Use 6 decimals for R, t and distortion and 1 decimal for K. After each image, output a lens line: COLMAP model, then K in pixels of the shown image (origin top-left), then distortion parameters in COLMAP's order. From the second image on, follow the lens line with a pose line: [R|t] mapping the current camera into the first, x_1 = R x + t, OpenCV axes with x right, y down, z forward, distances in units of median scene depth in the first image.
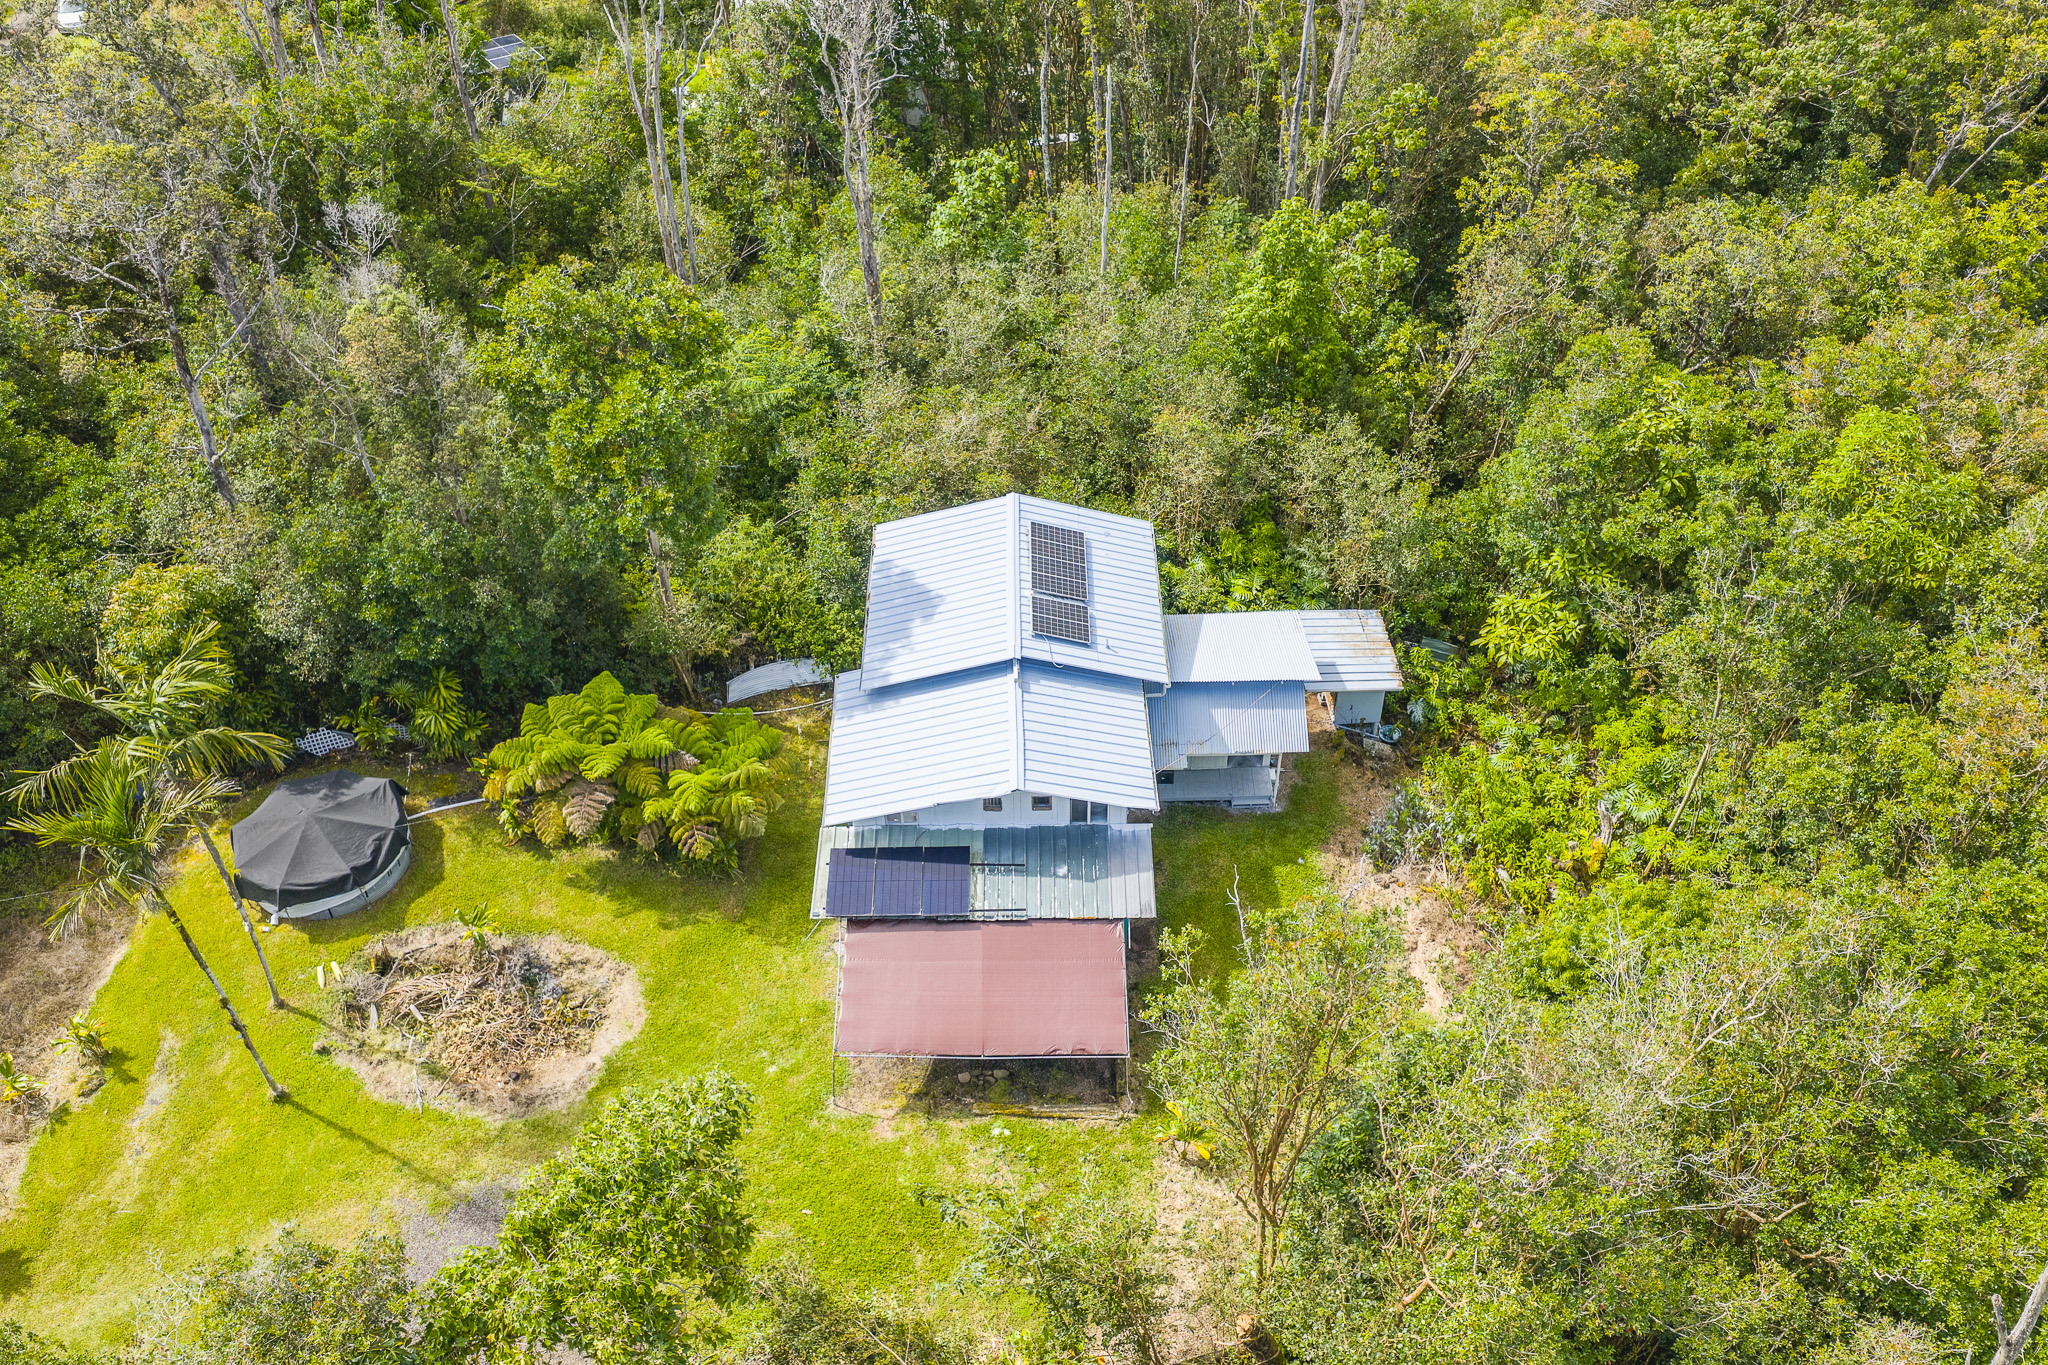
lens RADIAL K [[1696.6, 0, 1023.6], [0, 1696.6, 672.3], [0, 0, 1]] dist [-0.004096, 0.003073]
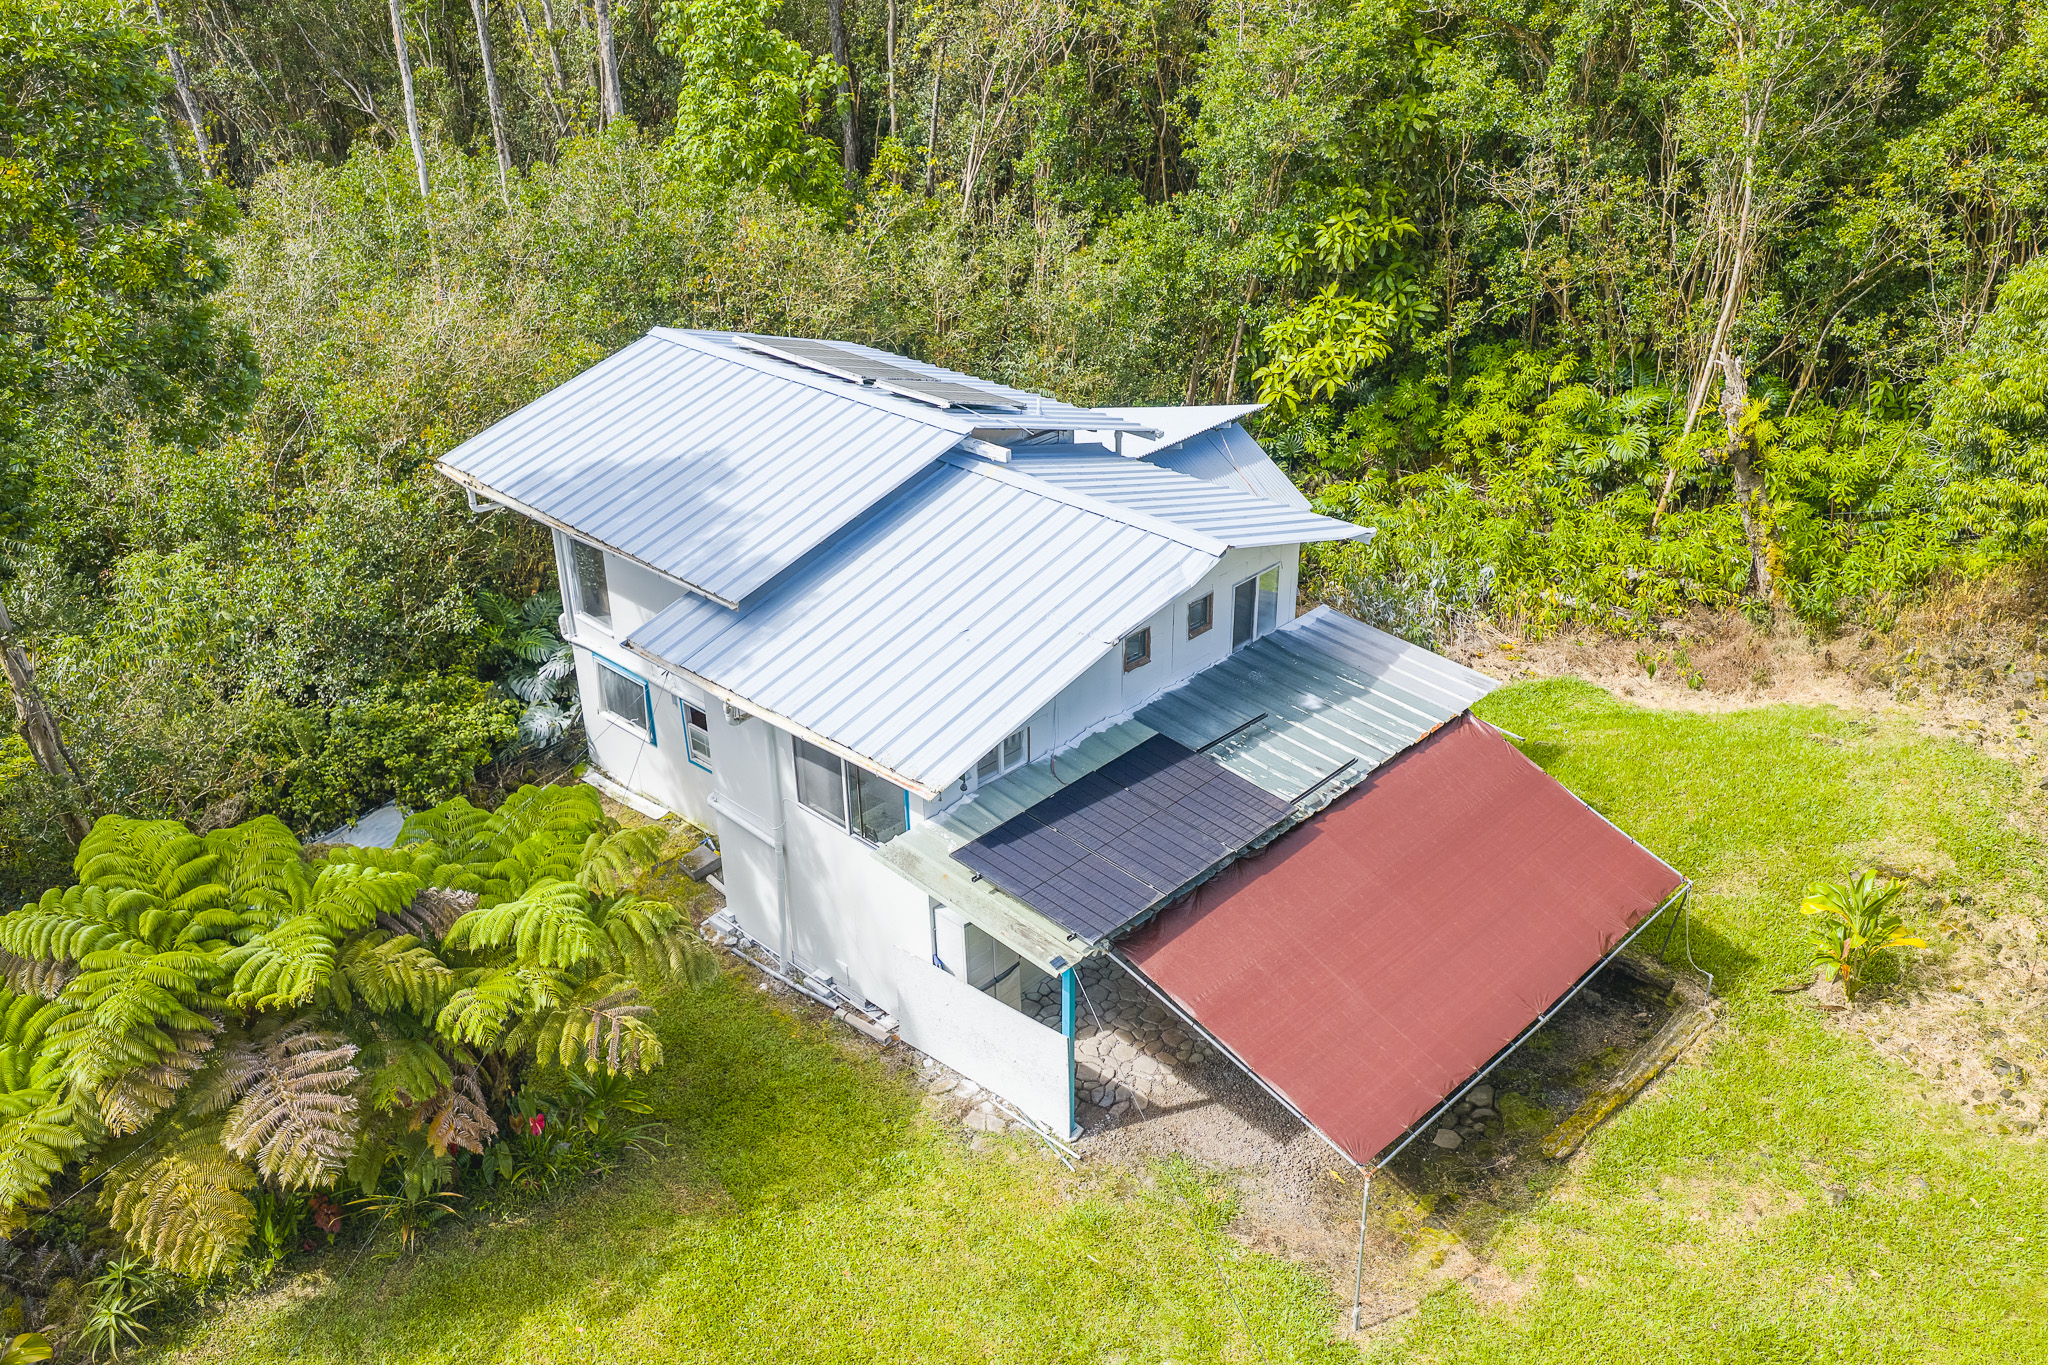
lens RADIAL K [[1696.6, 0, 1029.9], [0, 1696.6, 684.9], [0, 0, 1]] dist [-0.004096, 0.003073]
pose [[0.699372, -0.340620, 0.628377, -0.339321], [0.490167, 0.868412, -0.074813, 0.104526], [-0.520207, 0.360332, 0.774303, 0.620095]]
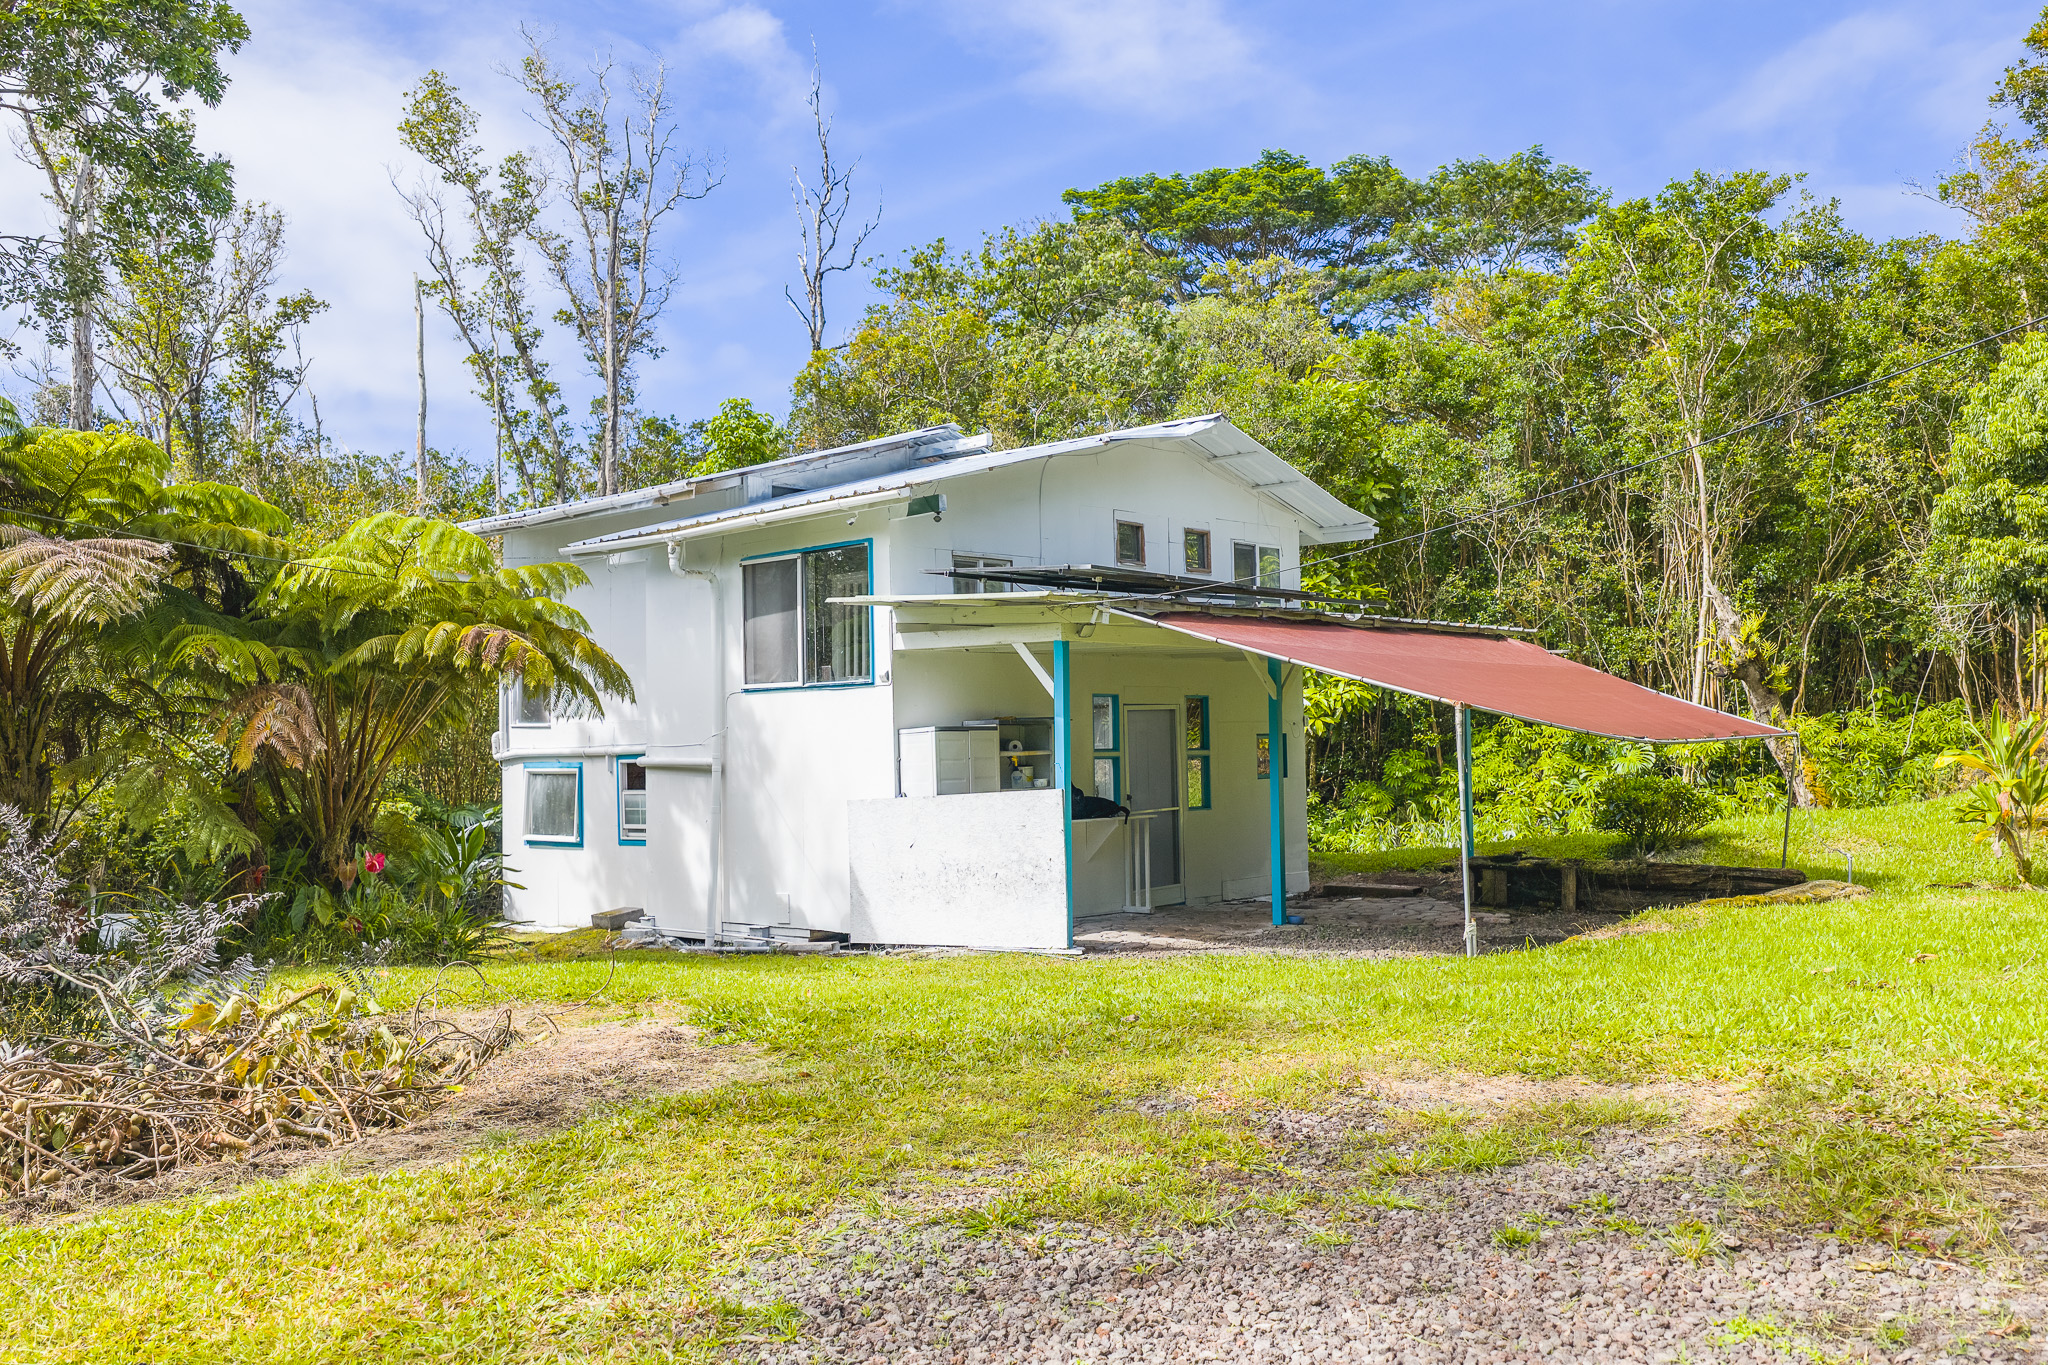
lens RADIAL K [[1696.6, 0, 1024.8], [0, 1696.6, 682.9], [0, 0, 1]] dist [-0.004096, 0.003073]
pose [[0.691475, 0.023469, 0.722019, -0.346286], [0.496867, 0.710066, -0.498928, 0.301999], [-0.524390, 0.703744, 0.479332, 0.800087]]
